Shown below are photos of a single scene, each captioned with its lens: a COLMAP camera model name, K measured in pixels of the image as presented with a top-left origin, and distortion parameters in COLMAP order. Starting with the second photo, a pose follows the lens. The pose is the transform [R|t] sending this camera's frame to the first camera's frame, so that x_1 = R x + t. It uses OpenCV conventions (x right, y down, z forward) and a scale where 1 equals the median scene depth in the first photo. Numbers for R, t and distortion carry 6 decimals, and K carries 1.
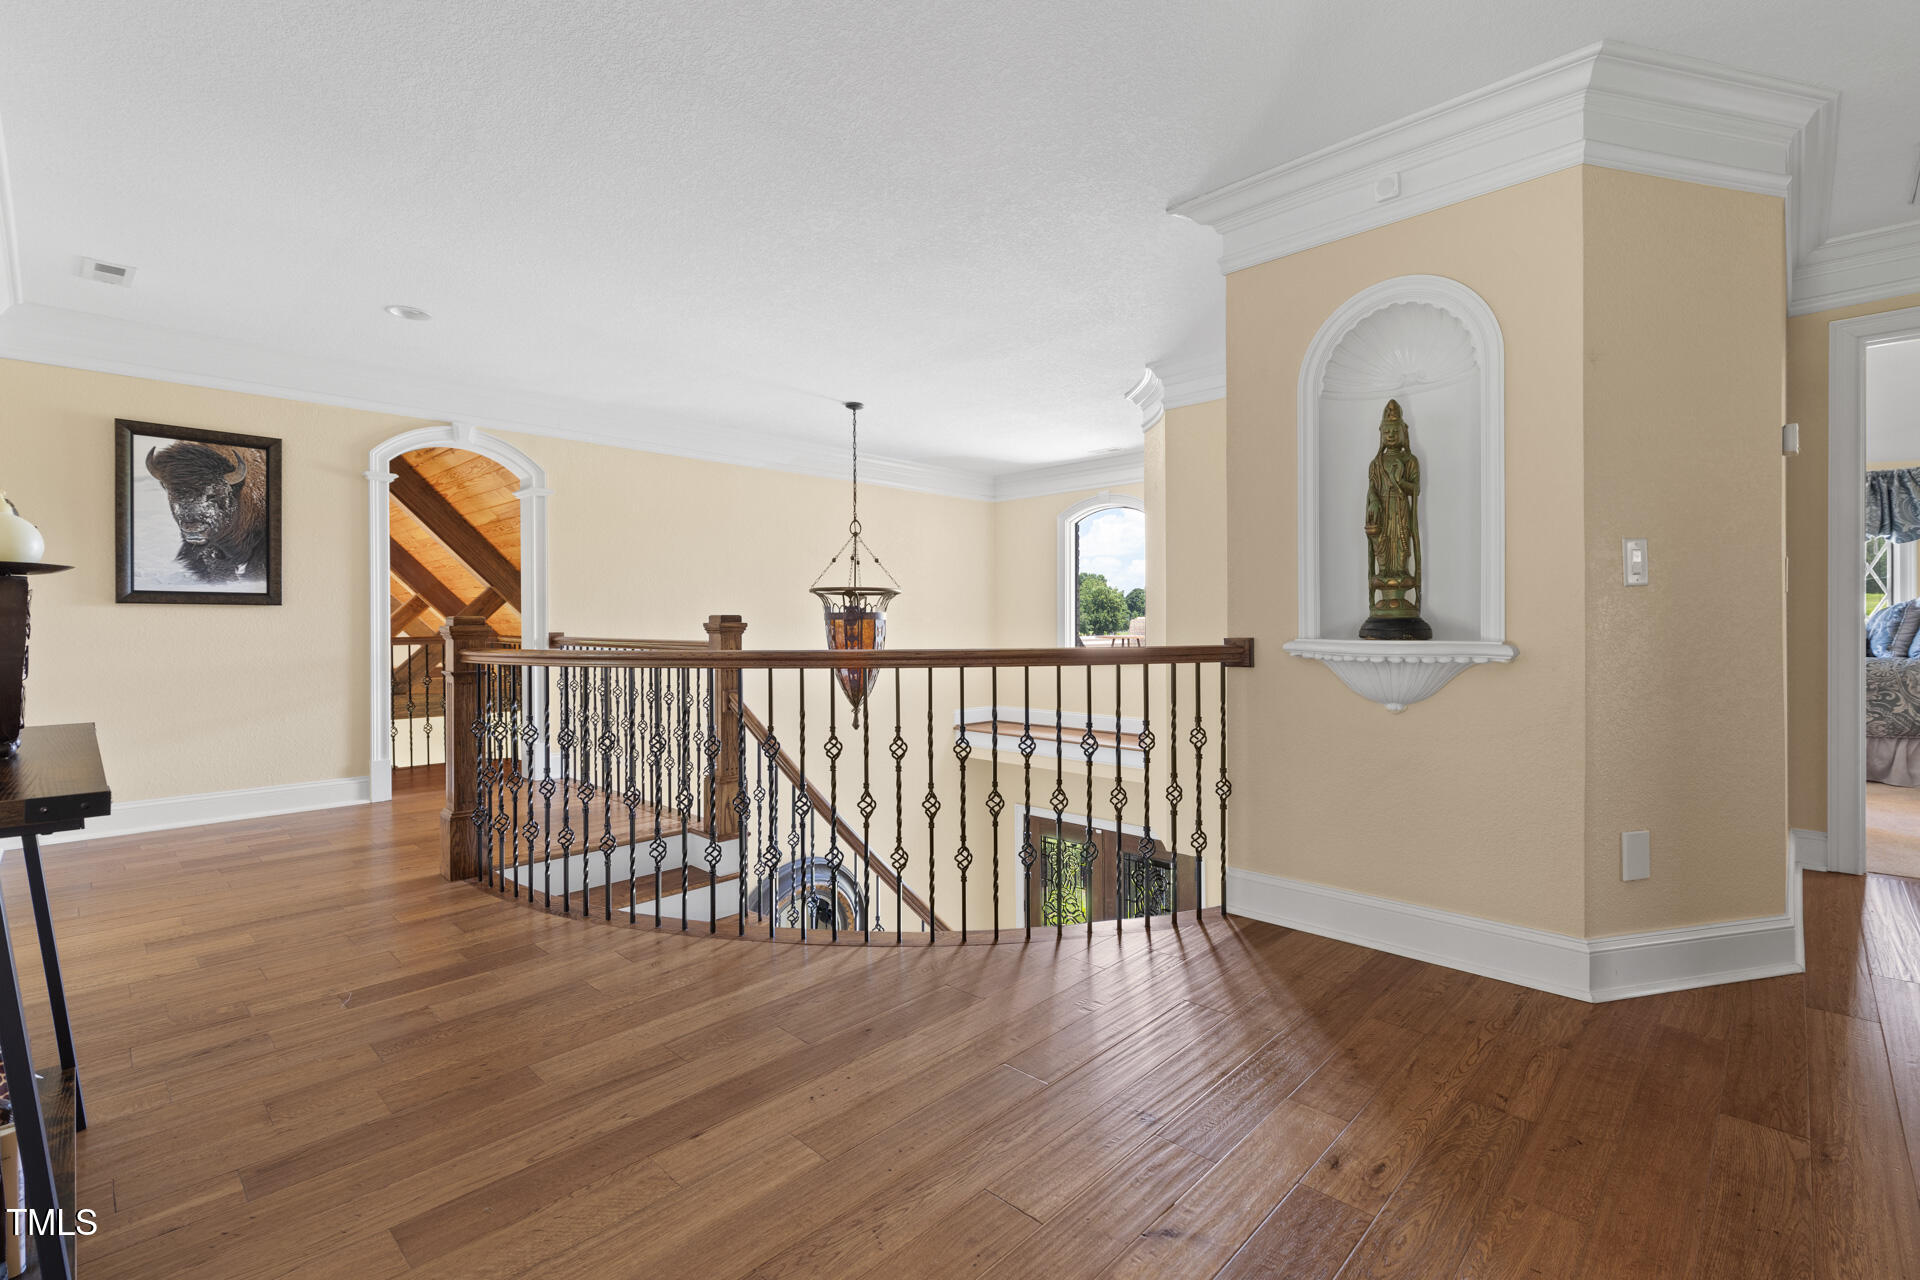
lens RADIAL K [[877.6, 0, 954.4], [0, 877.6, 626.7], [0, 0, 1]] dist [-0.000023, -0.001329]
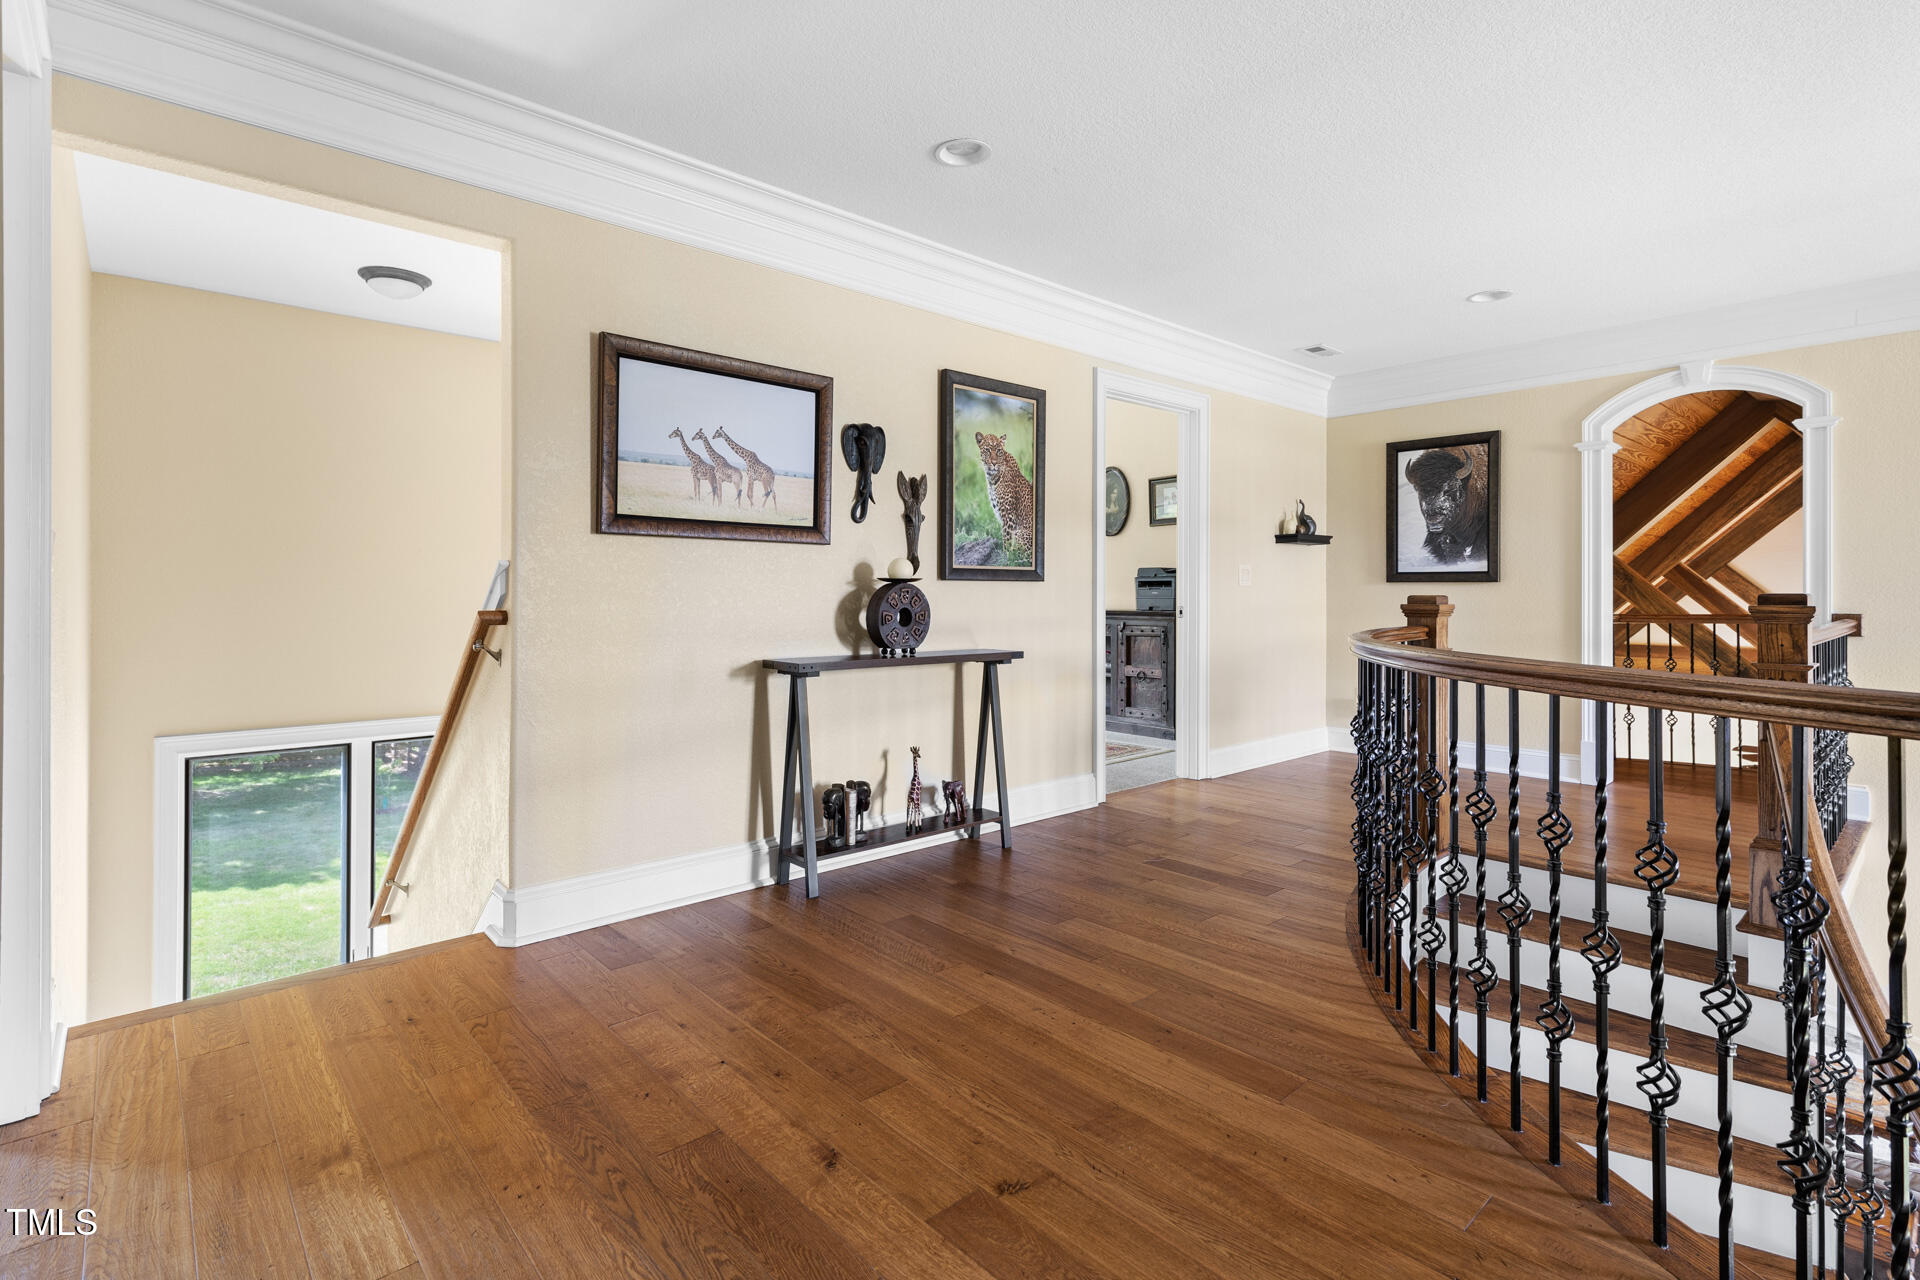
lens RADIAL K [[877.6, 0, 886.2], [0, 877.6, 589.9], [0, 0, 1]] dist [-0.000023, -0.001329]
pose [[-0.116188, 0.000054, -0.993227, 0.446536], [-0.004726, 0.999989, 0.000608, -0.012631], [0.993216, 0.004764, -0.116186, 0.399530]]
